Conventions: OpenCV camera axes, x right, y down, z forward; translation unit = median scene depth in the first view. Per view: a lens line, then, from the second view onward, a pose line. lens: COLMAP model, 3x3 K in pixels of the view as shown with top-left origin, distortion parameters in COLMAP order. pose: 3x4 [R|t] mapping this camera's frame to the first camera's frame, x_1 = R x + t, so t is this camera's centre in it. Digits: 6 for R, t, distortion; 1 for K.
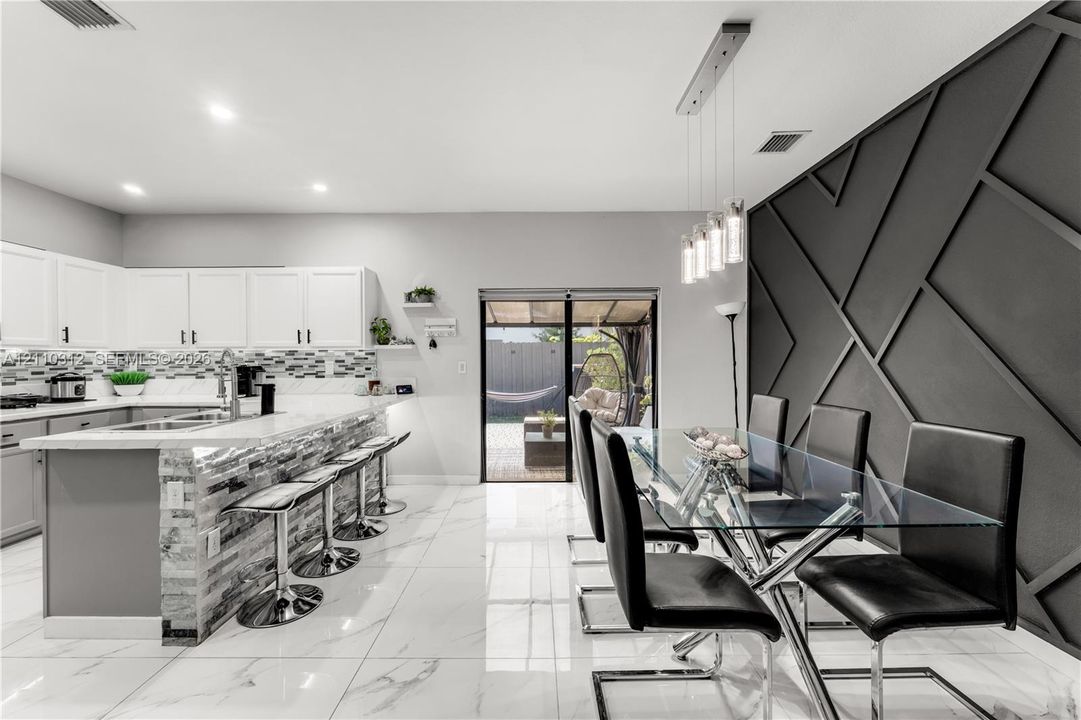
lens RADIAL K [[430.6, 0, 535.0], [0, 430.6, 362.4], [0, 0, 1]] dist [-0.001852, -0.000339]
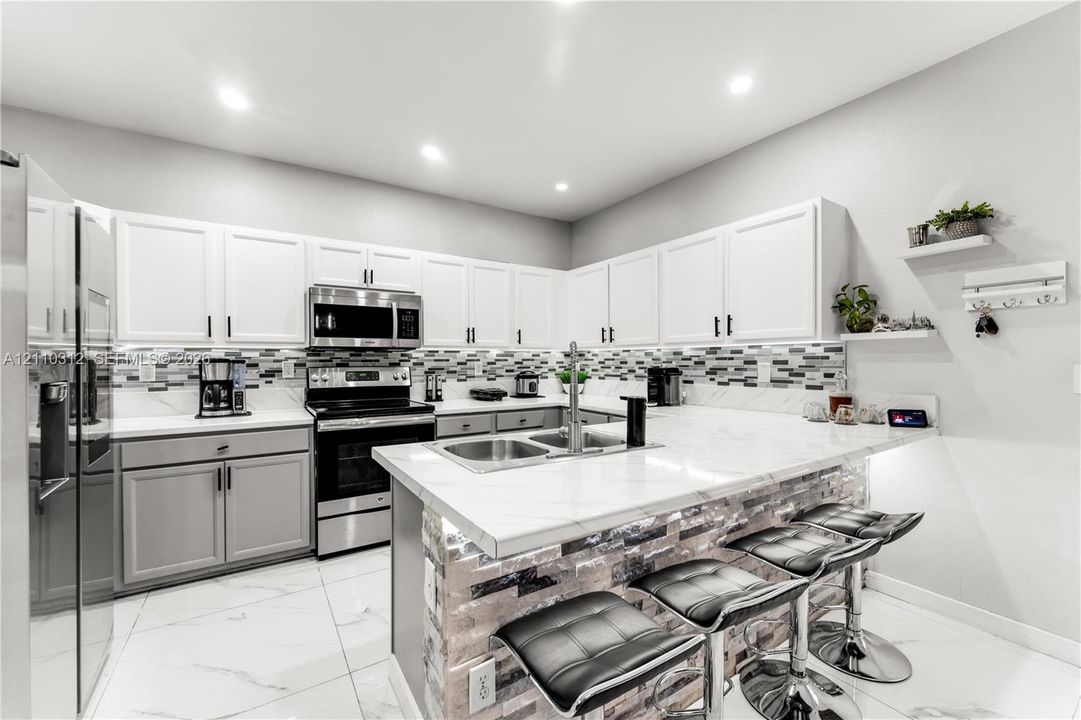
lens RADIAL K [[430.6, 0, 535.0], [0, 430.6, 362.4], [0, 0, 1]] dist [-0.001852, -0.000339]
pose [[0.539396, 0.006057, -0.842030, -0.118847], [-0.007201, 0.999971, 0.002580, -0.001531], [0.842021, 0.004672, 0.539424, 0.371612]]
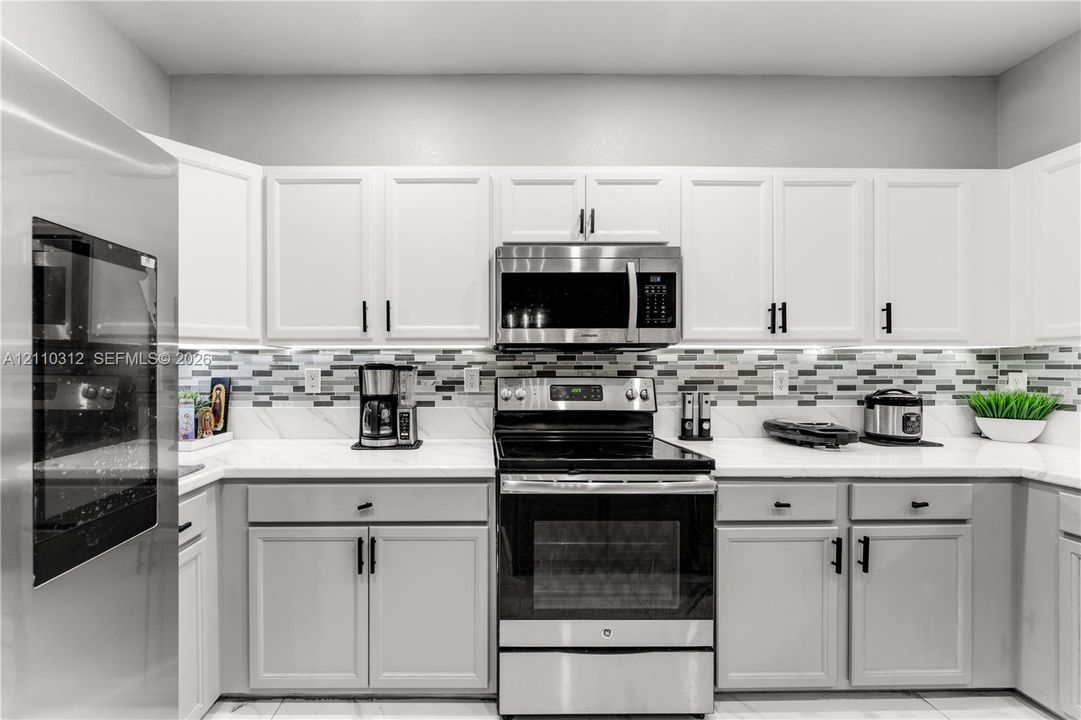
lens RADIAL K [[459.6, 0, 490.6], [0, 459.6, 365.2], [0, 0, 1]] dist [-0.001484, -0.000068]
pose [[0.002987, 0.001753, -0.999994, -0.450926], [-0.010132, 0.999947, 0.001722, -0.002684], [0.999944, 0.010127, 0.003004, 0.435401]]
